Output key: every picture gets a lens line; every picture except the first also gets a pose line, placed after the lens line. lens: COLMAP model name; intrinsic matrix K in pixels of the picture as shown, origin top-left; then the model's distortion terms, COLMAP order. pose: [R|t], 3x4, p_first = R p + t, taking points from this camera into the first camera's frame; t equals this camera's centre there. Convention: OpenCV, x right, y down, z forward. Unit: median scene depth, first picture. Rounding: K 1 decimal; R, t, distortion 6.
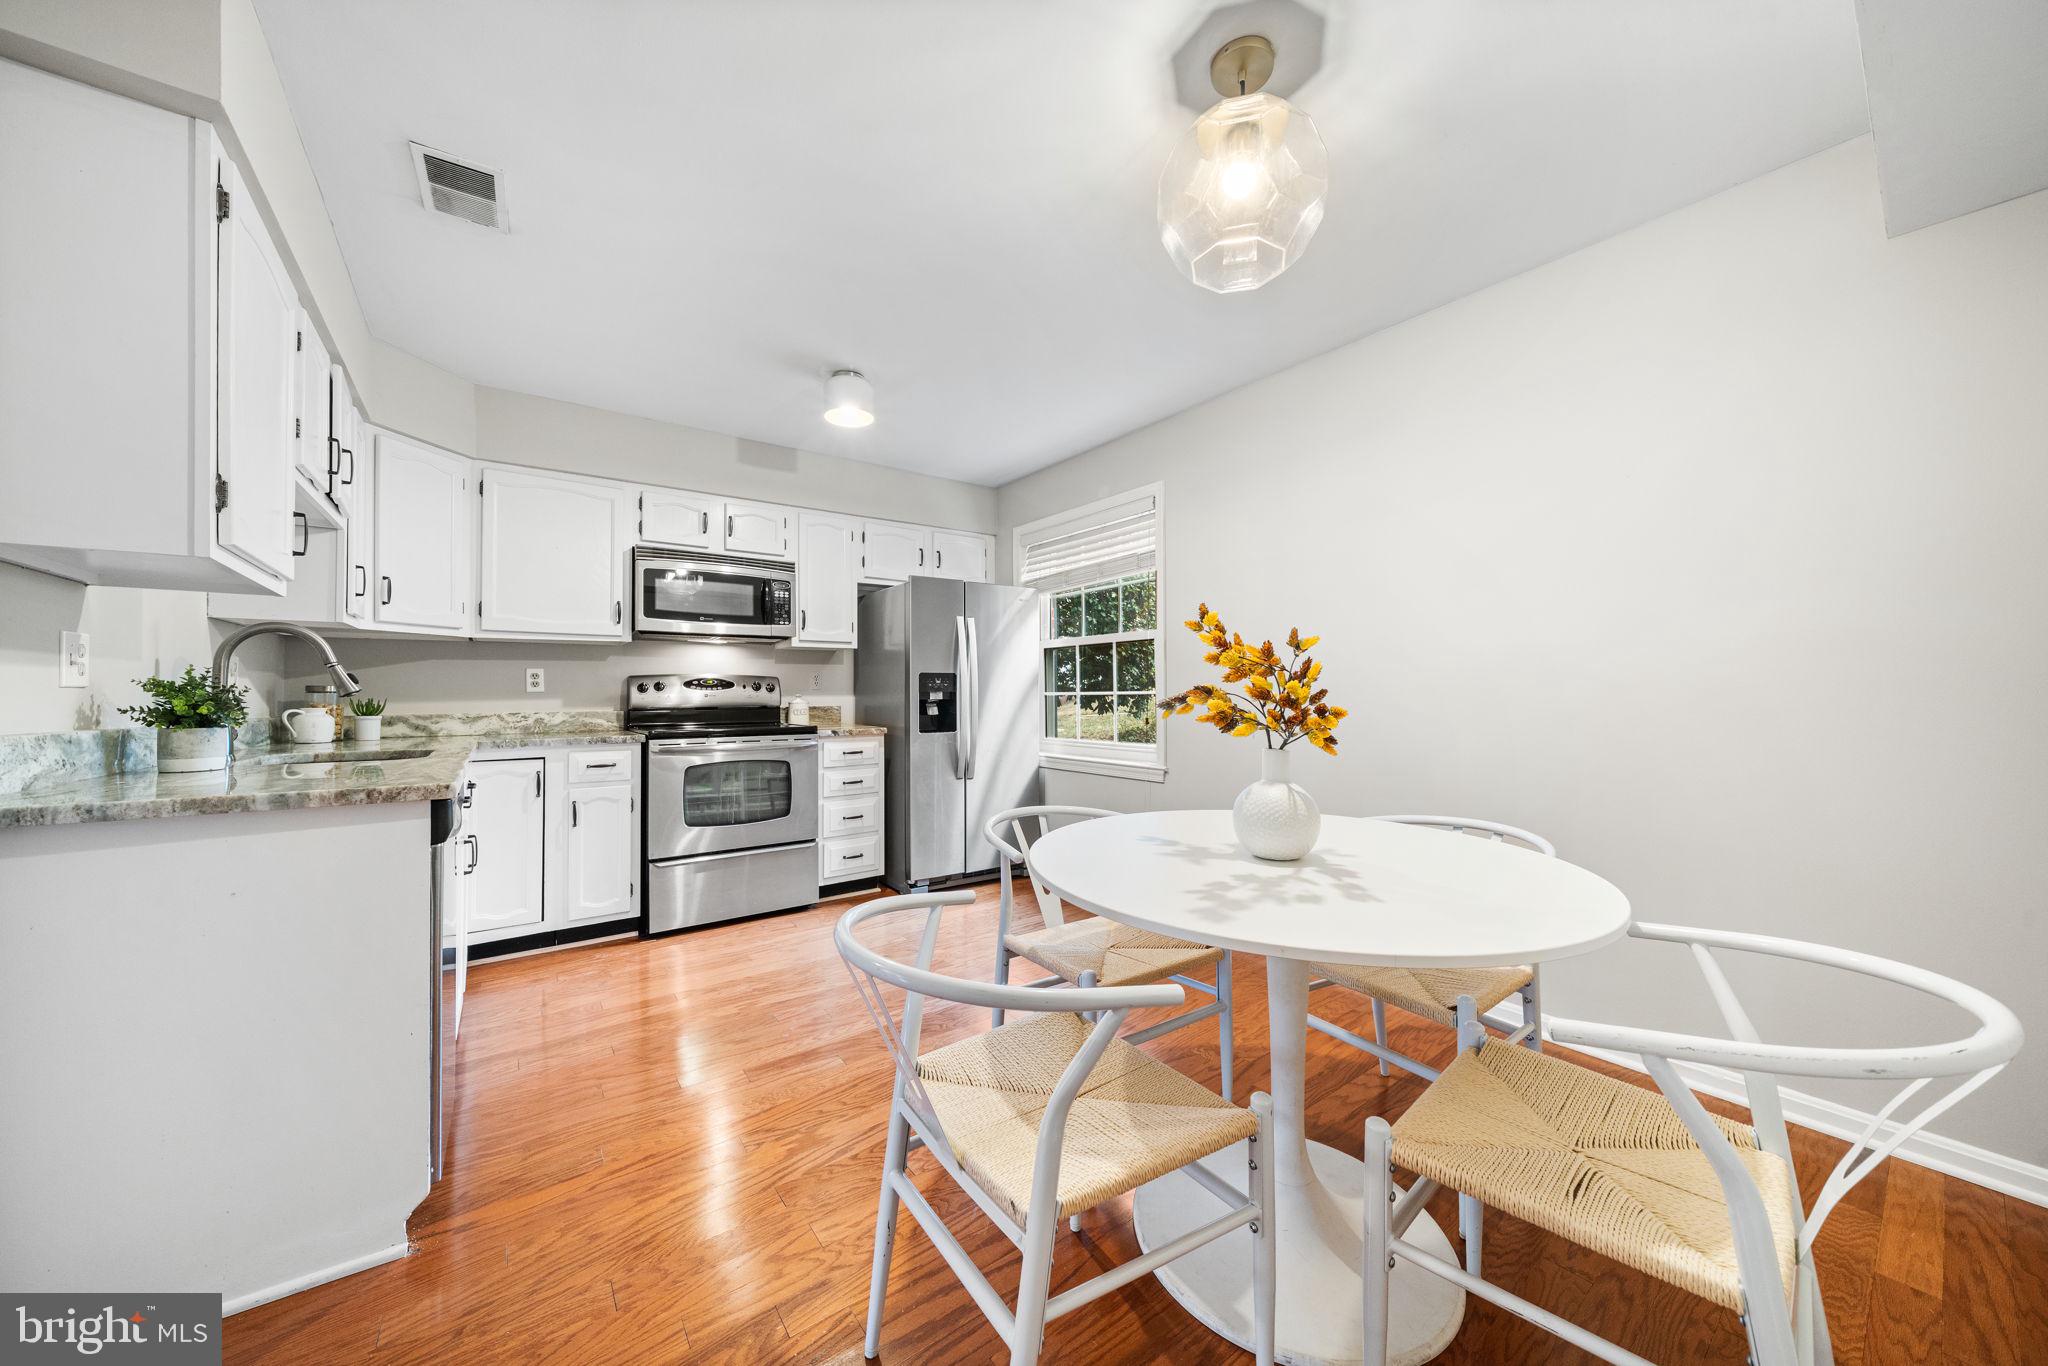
lens RADIAL K [[692.0, 0, 1019.5], [0, 692.0, 679.2], [0, 0, 1]] dist [-0.005619, -0.000042]
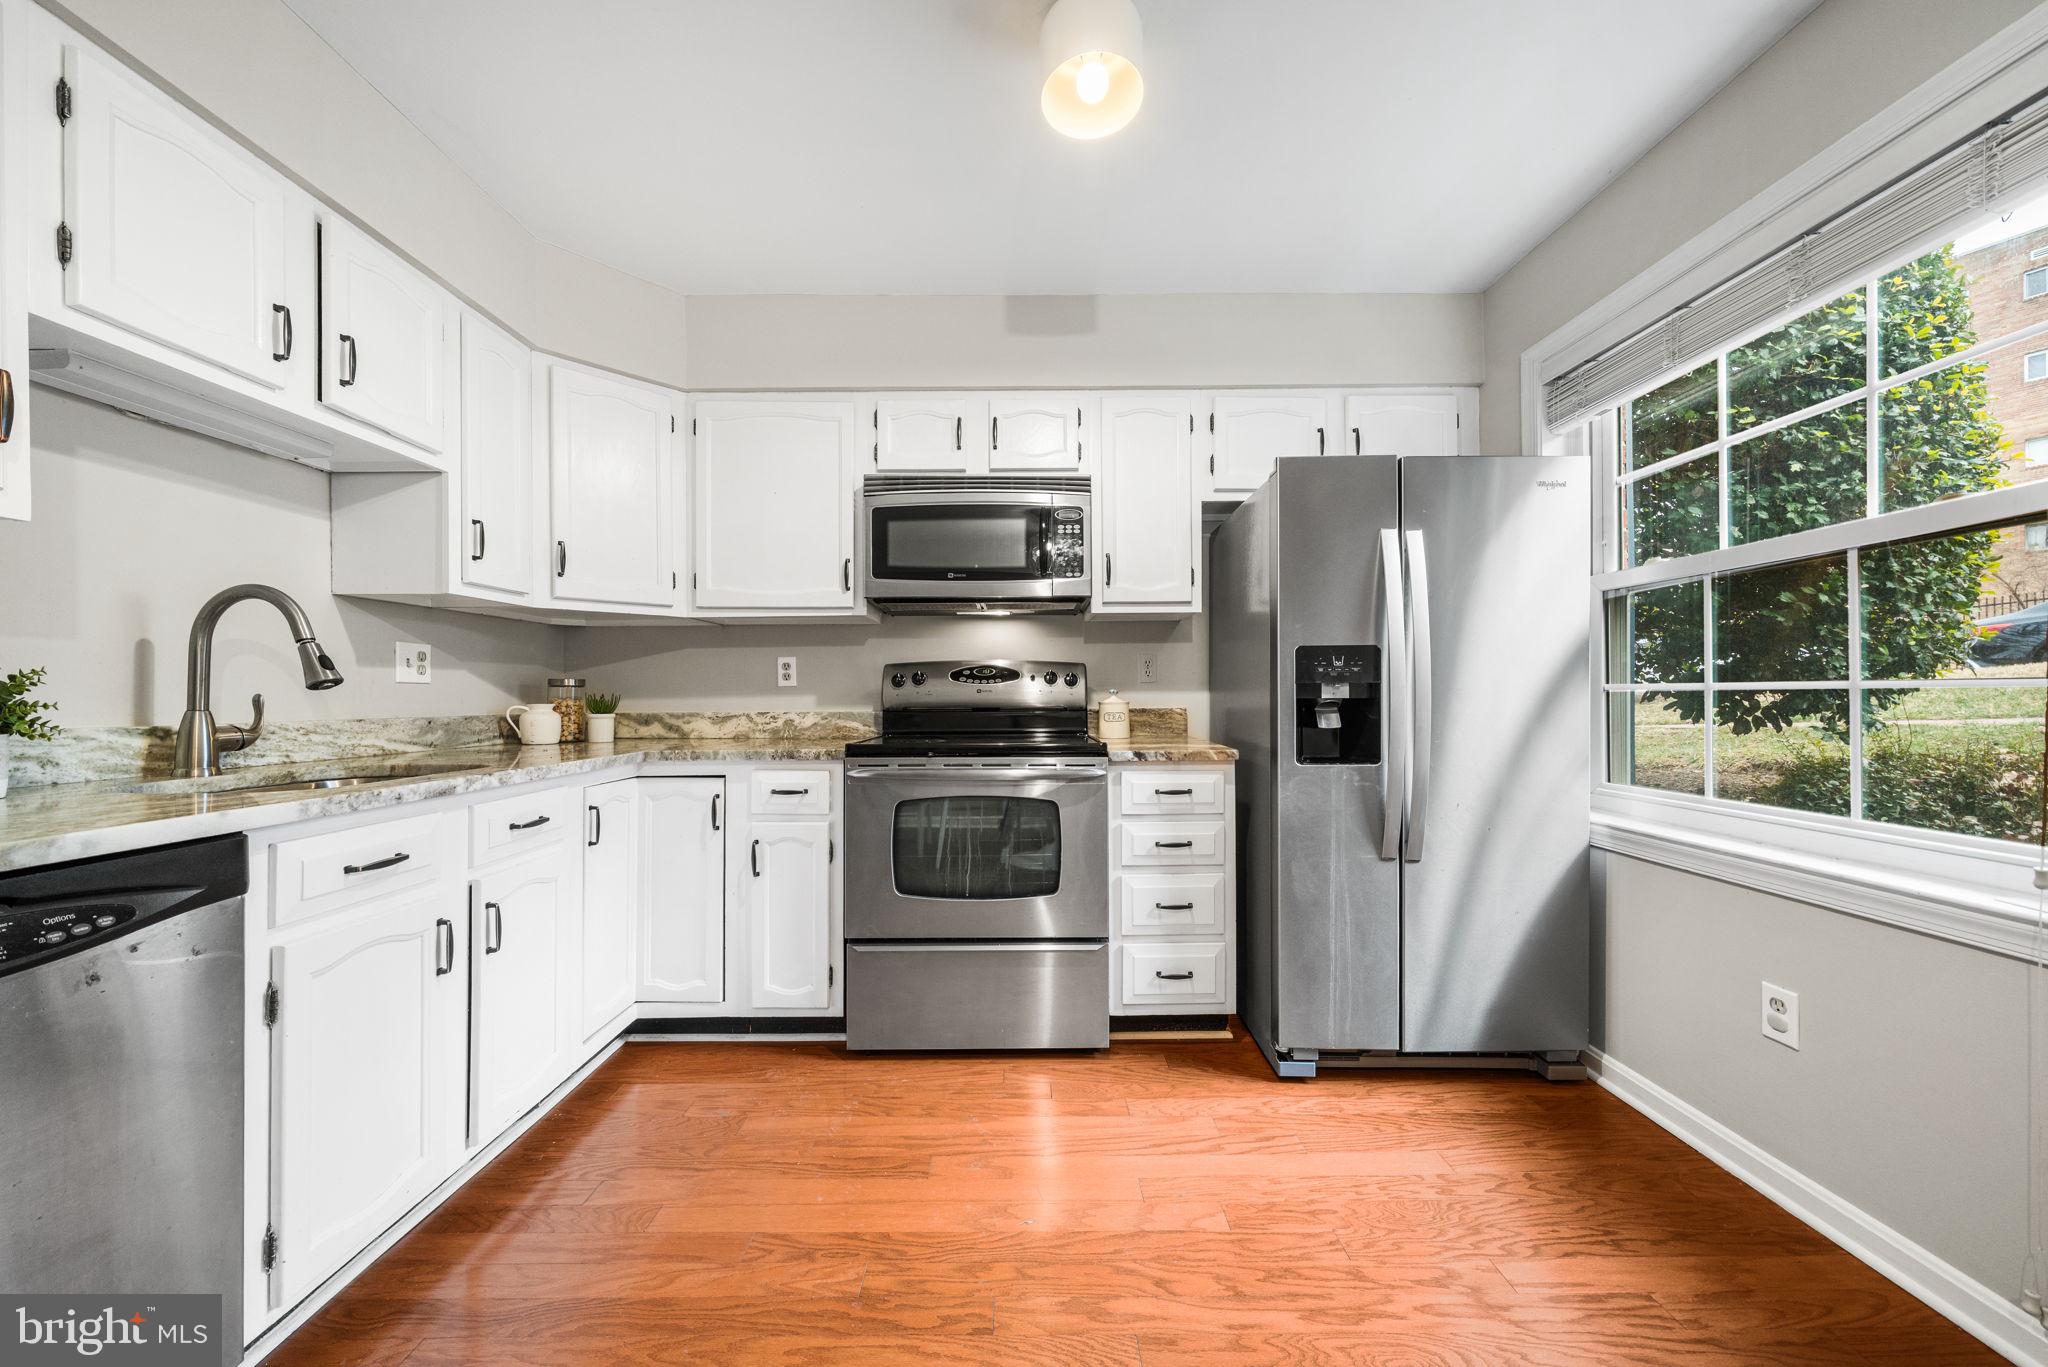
lens RADIAL K [[704.8, 0, 1022.8], [0, 704.8, 692.7], [0, 0, 1]] dist [-0.008157, 0.000039]
pose [[0.805774, 0.000897, -0.592222, 0.000142], [0.012142, 0.999764, 0.018034, 0.013167], [0.592098, -0.021722, 0.805573, 0.458887]]
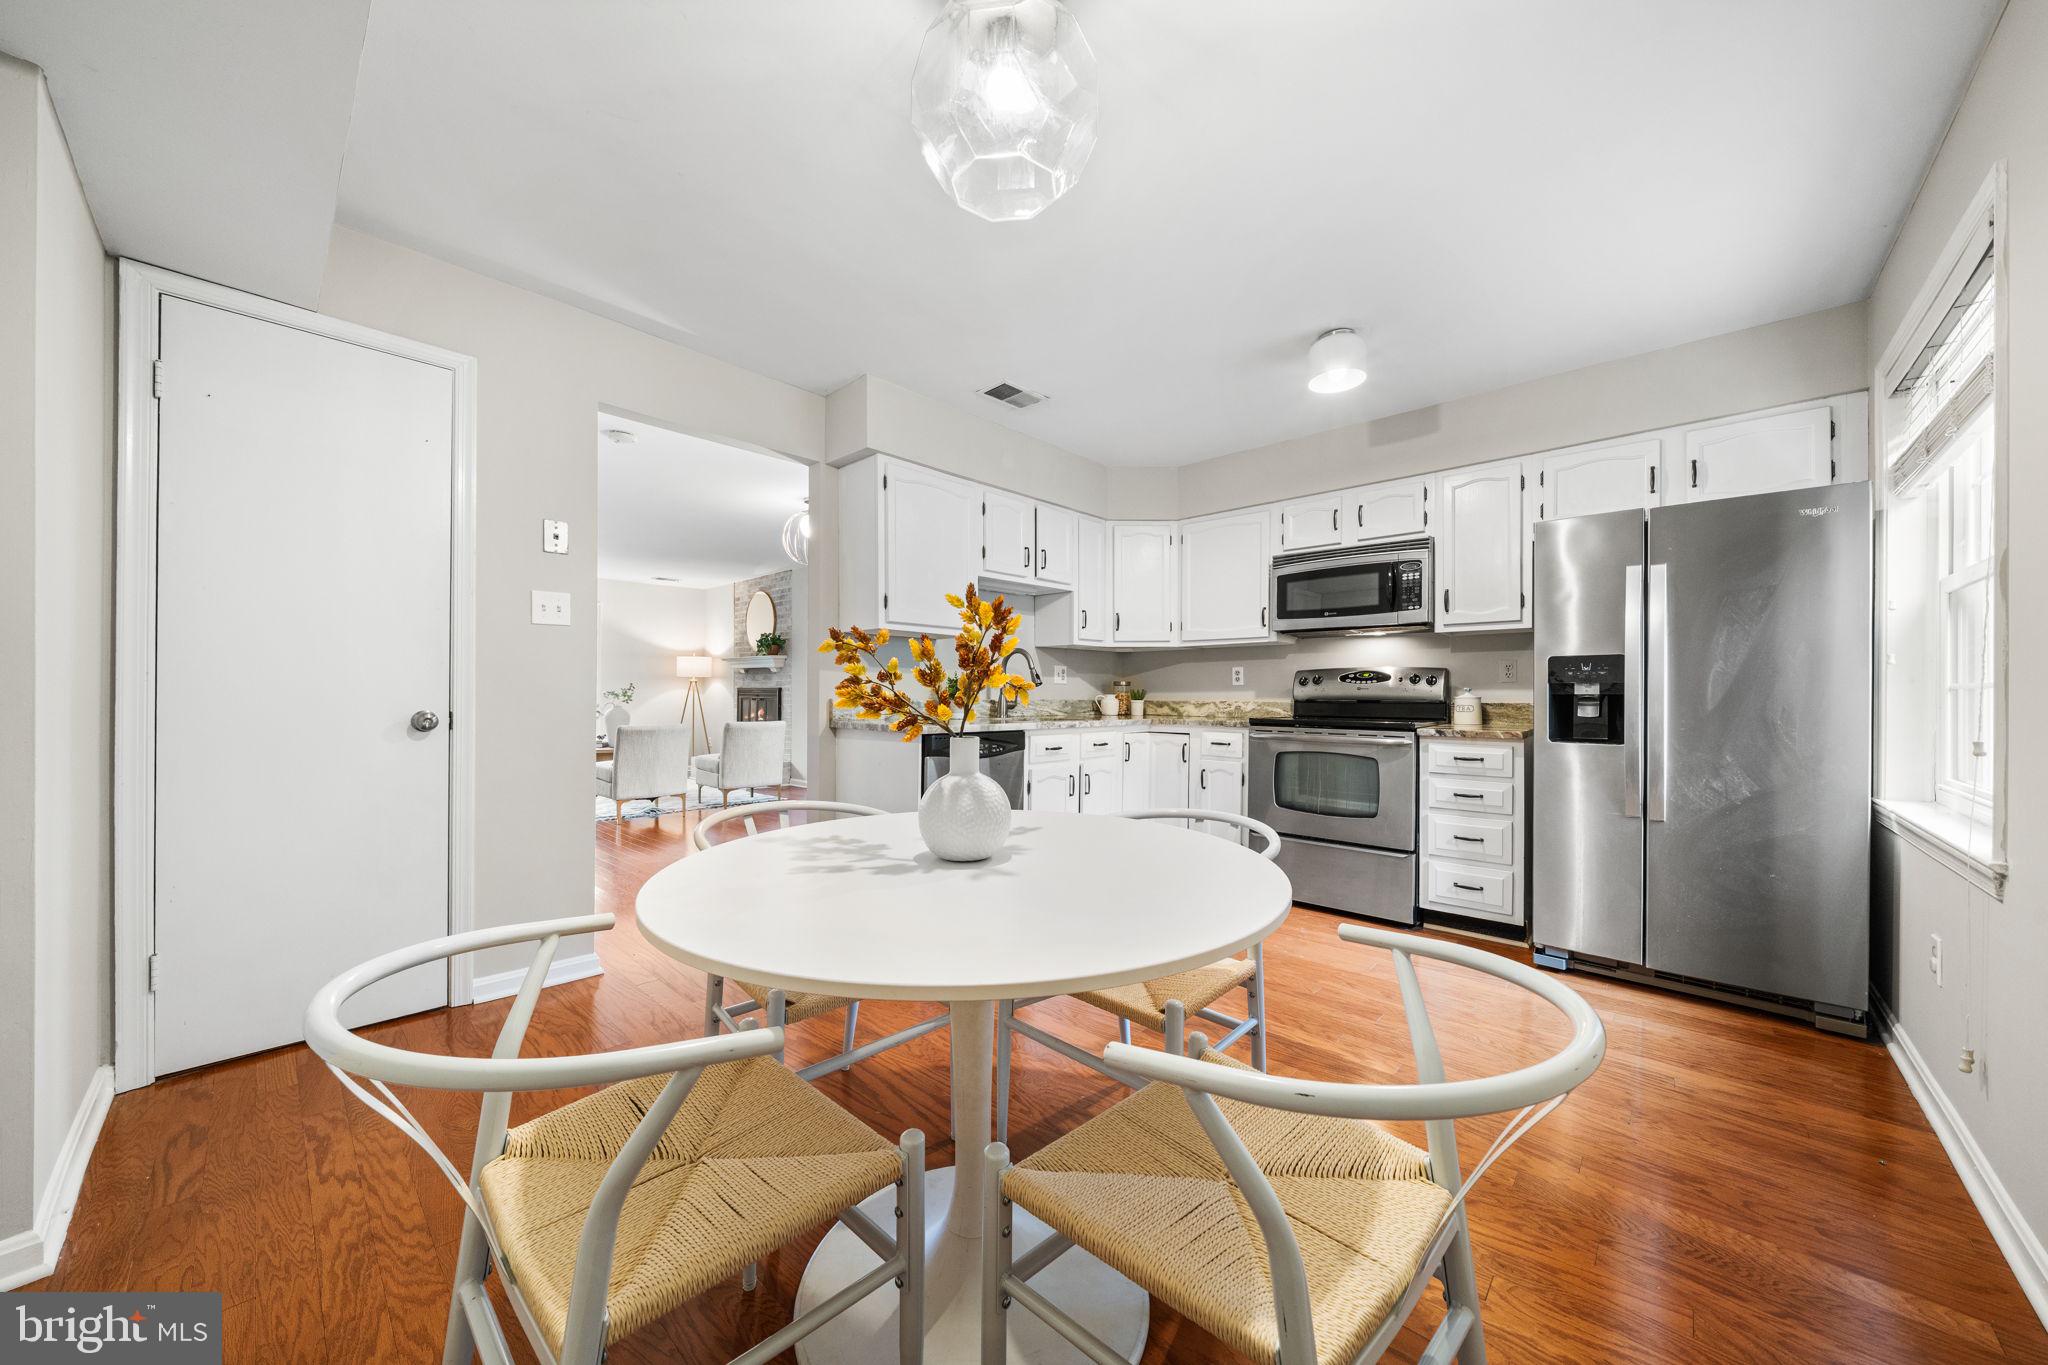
lens RADIAL K [[704.8, 0, 1022.8], [0, 704.8, 691.7], [0, 0, 1]] dist [-0.008157, 0.000039]
pose [[0.185340, 0.004639, -0.982663, 0.461616], [0.014943, 0.999860, 0.007538, 0.013011], [0.982561, -0.016081, 0.185245, 0.332247]]
